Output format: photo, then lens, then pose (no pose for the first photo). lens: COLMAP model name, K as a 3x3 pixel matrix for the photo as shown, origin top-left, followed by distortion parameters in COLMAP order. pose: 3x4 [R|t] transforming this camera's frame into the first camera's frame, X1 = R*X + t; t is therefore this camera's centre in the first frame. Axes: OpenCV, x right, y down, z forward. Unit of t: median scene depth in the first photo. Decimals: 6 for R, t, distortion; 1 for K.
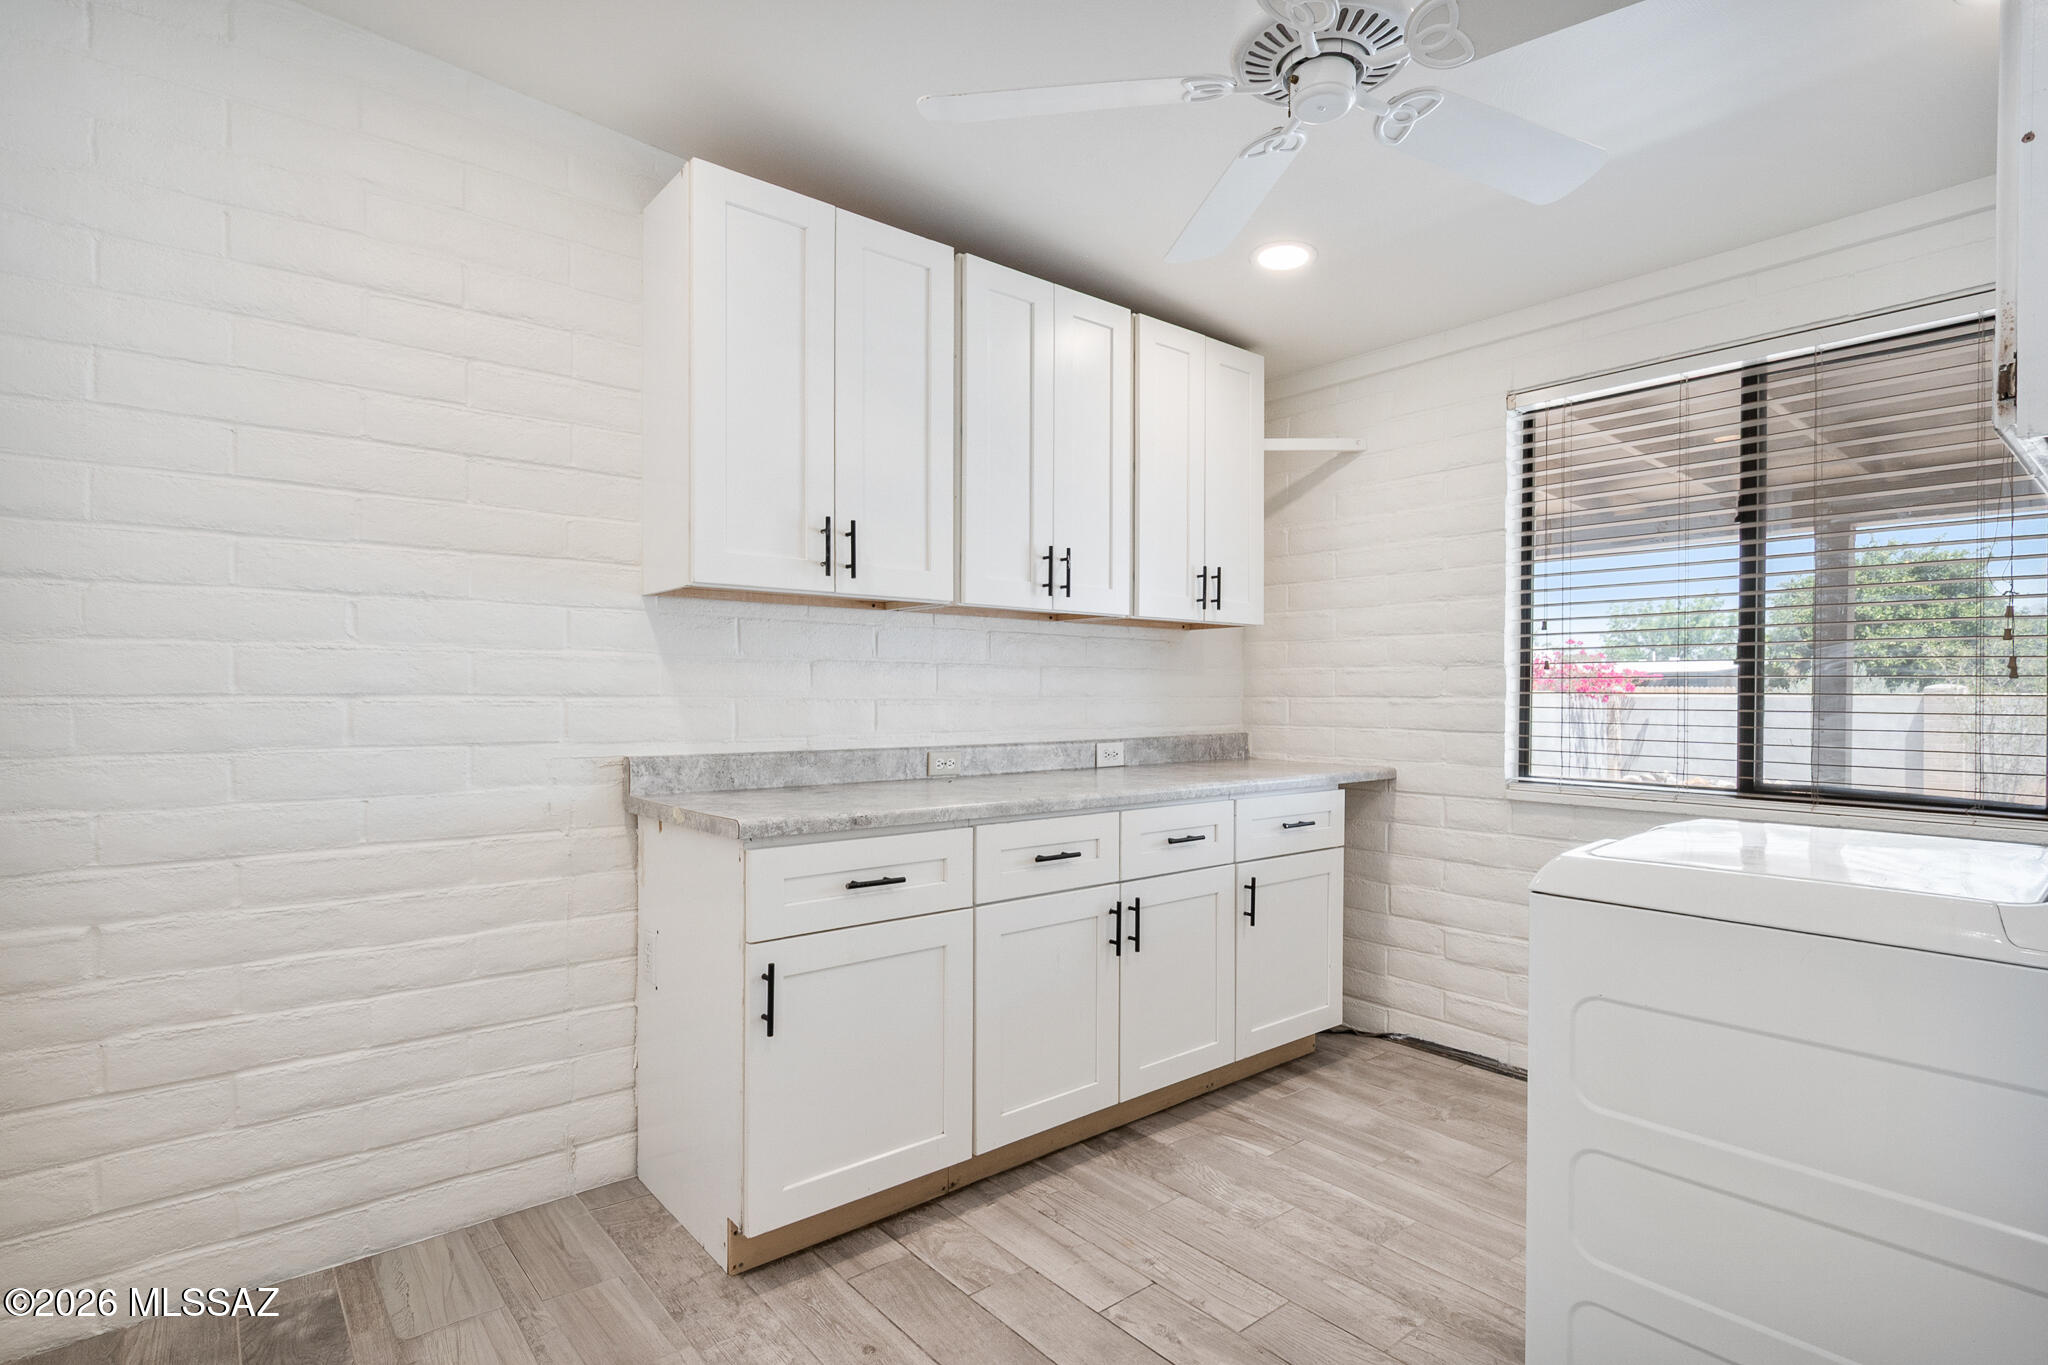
lens RADIAL K [[1031.0, 0, 1051.5], [0, 1031.0, 692.5], [0, 0, 1]] dist [-0.001216, -0.000516]
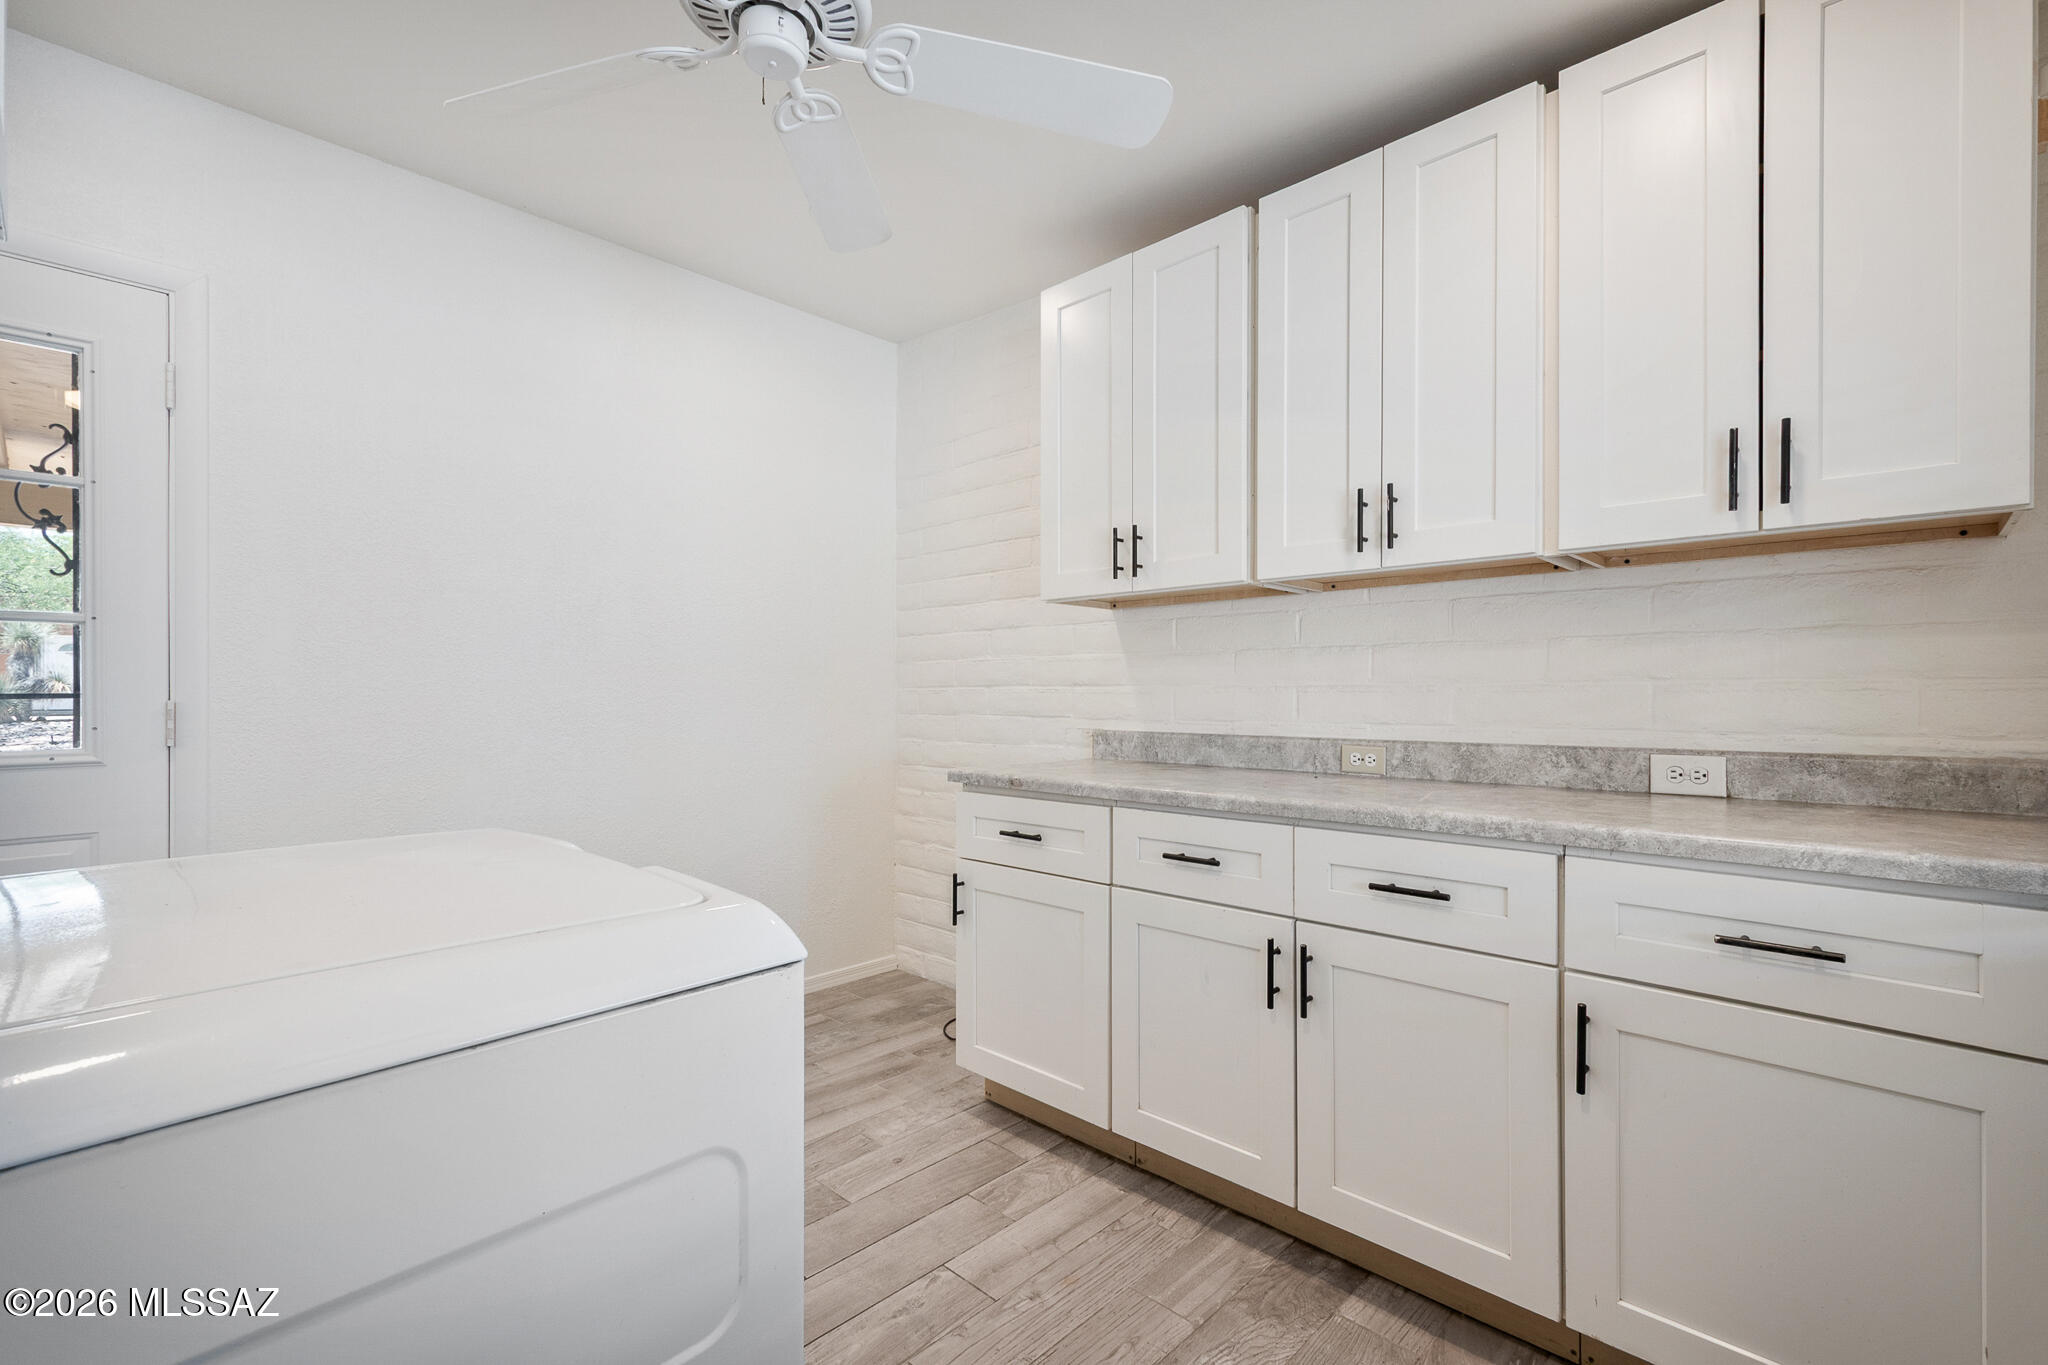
lens RADIAL K [[912.9, 0, 1046.9], [0, 912.9, 693.8], [0, 0, 1]] dist [-0.001658, -0.001101]
pose [[0.087876, -0.007496, -0.996103, 0.732686], [-0.000158, 0.999972, -0.007539, 0.022060], [0.996131, 0.000820, 0.087873, 0.764518]]
